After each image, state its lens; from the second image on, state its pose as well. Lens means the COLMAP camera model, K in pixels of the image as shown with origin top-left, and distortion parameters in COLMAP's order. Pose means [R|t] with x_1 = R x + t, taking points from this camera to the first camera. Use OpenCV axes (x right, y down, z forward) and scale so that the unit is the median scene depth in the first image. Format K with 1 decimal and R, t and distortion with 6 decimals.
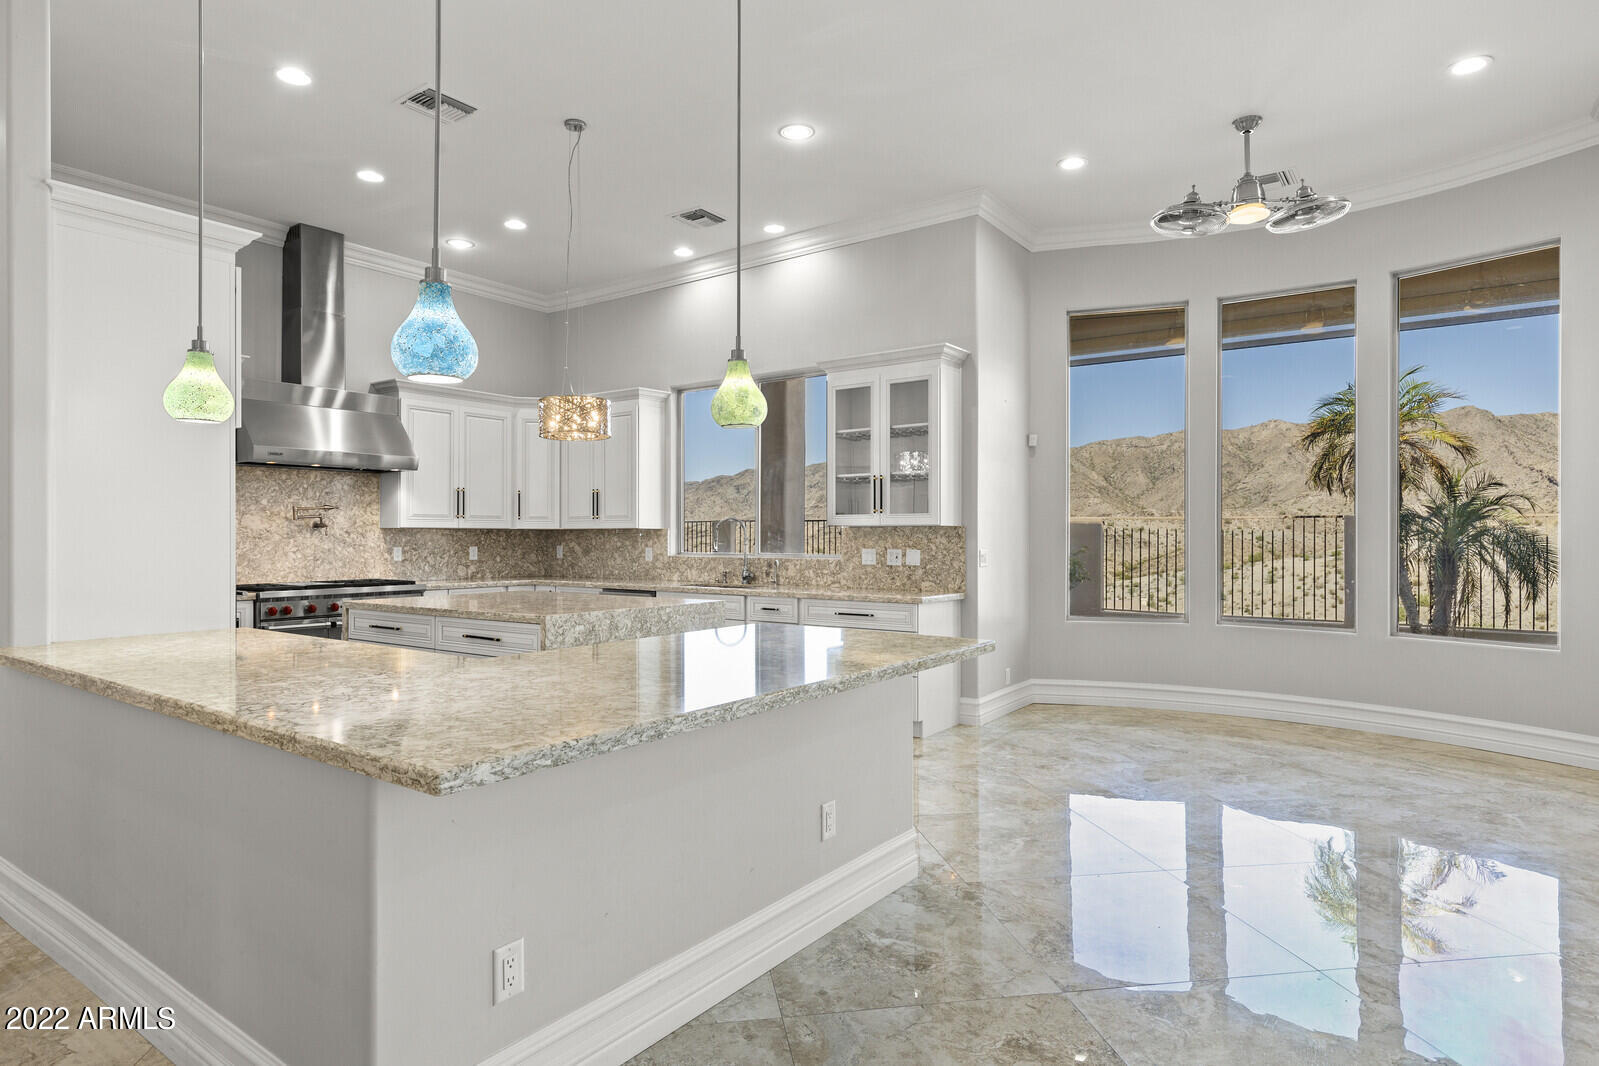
lens RADIAL K [[910.4, 0, 797.3], [0, 910.4, 522.8], [0, 0, 1]] dist [0.006569, 0.000123]
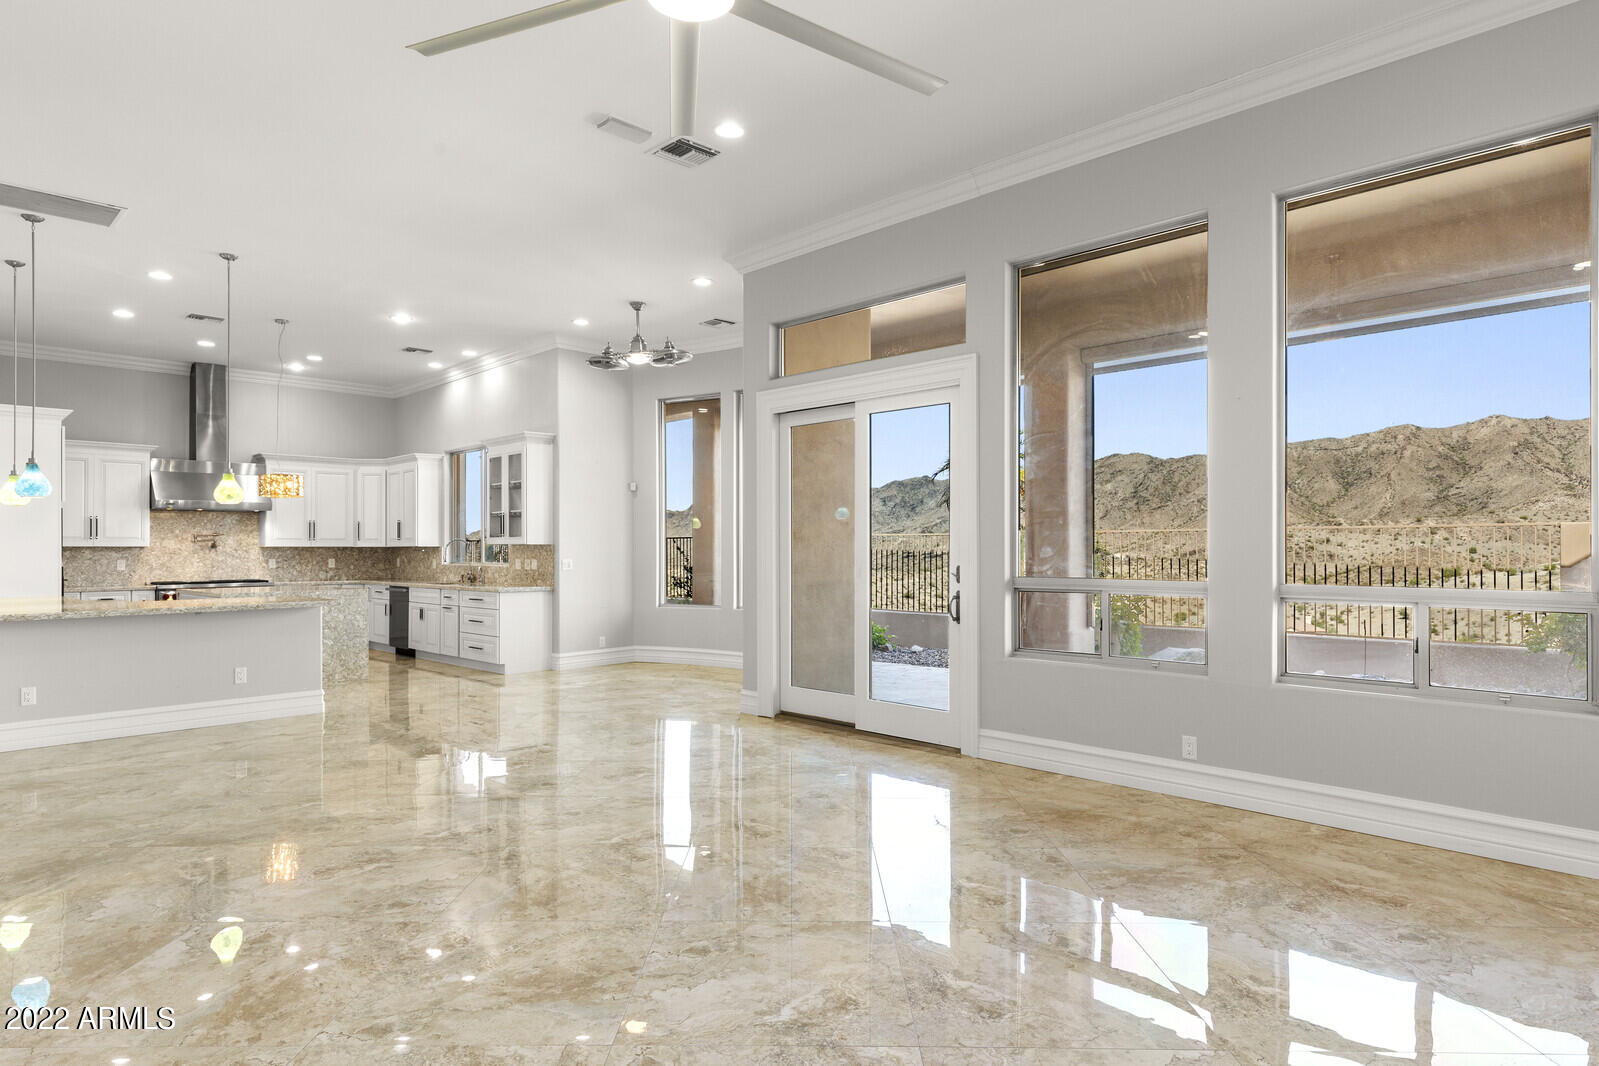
lens RADIAL K [[910.4, 0, 796.2], [0, 910.4, 536.4], [0, 0, 1]] dist [0.006569, 0.000123]
pose [[0.987785, -0.006007, -0.155706, 0.713588], [0.005835, 0.999982, -0.001561, -0.004703], [0.155713, 0.000633, 0.987802, -0.416326]]
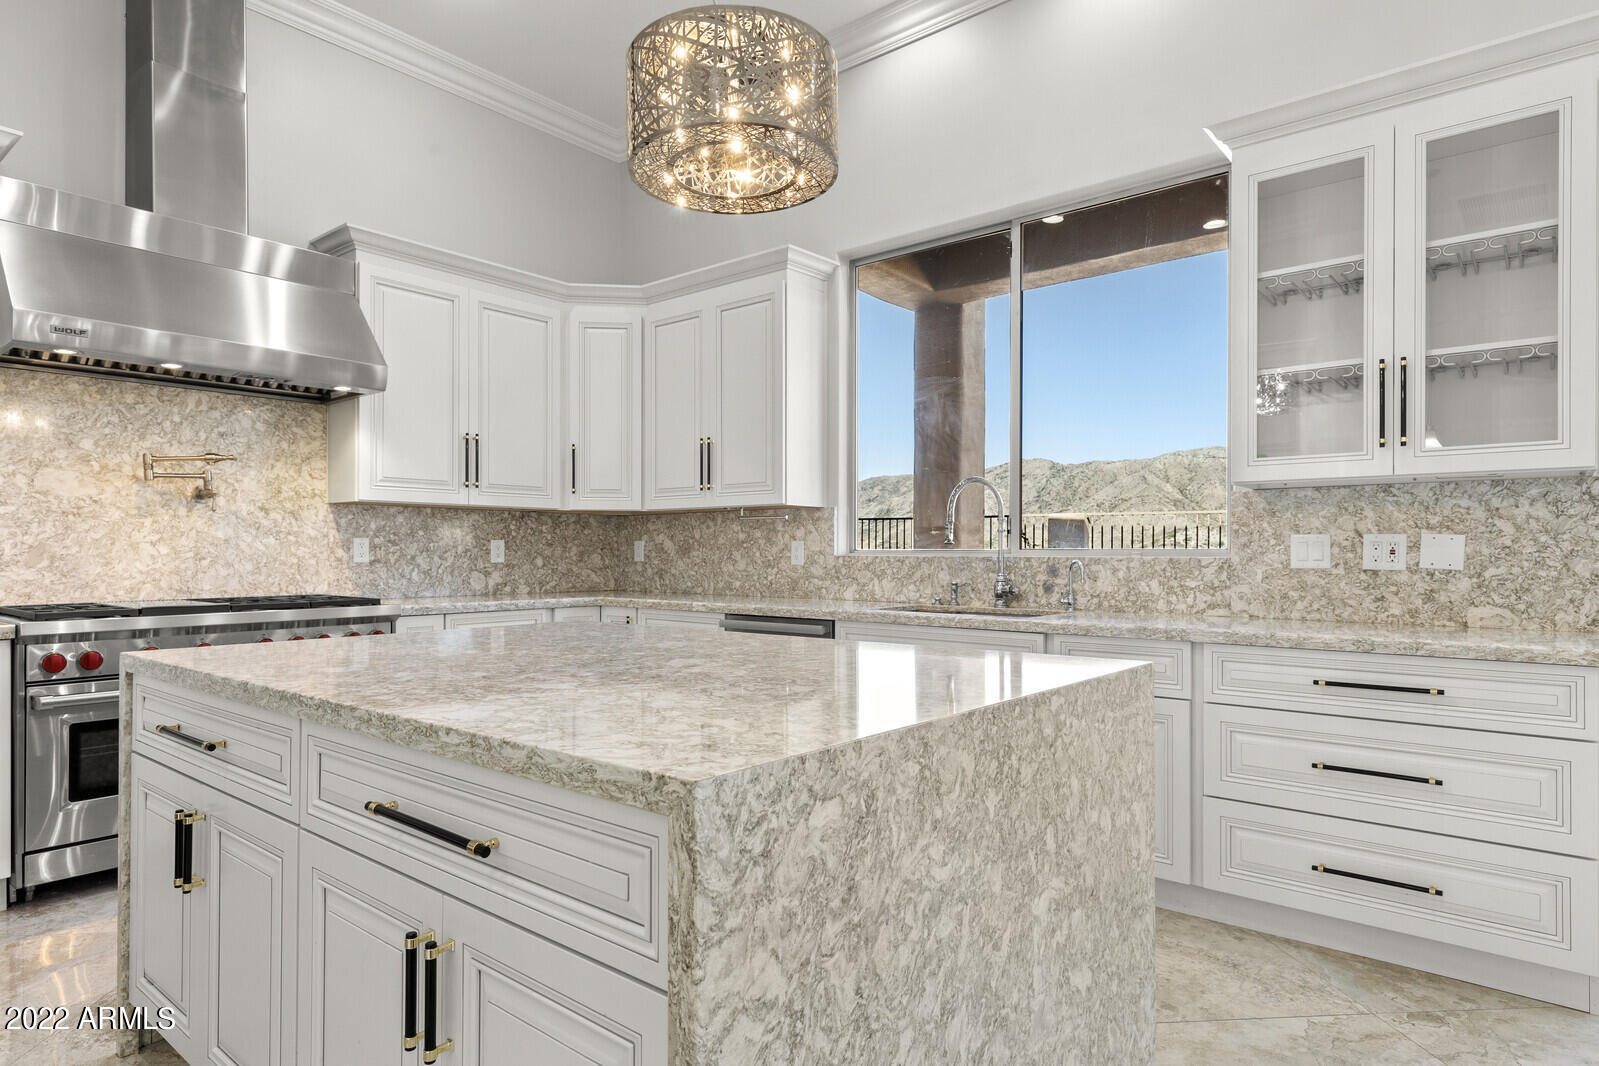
lens RADIAL K [[910.4, 0, 796.3], [0, 910.4, 544.6], [0, 0, 1]] dist [0.006569, 0.000123]
pose [[0.998300, 0.000825, -0.058285, -0.141808], [-0.000456, 0.999980, 0.006336, 0.027991], [0.058289, -0.006299, 0.998280, 0.468294]]
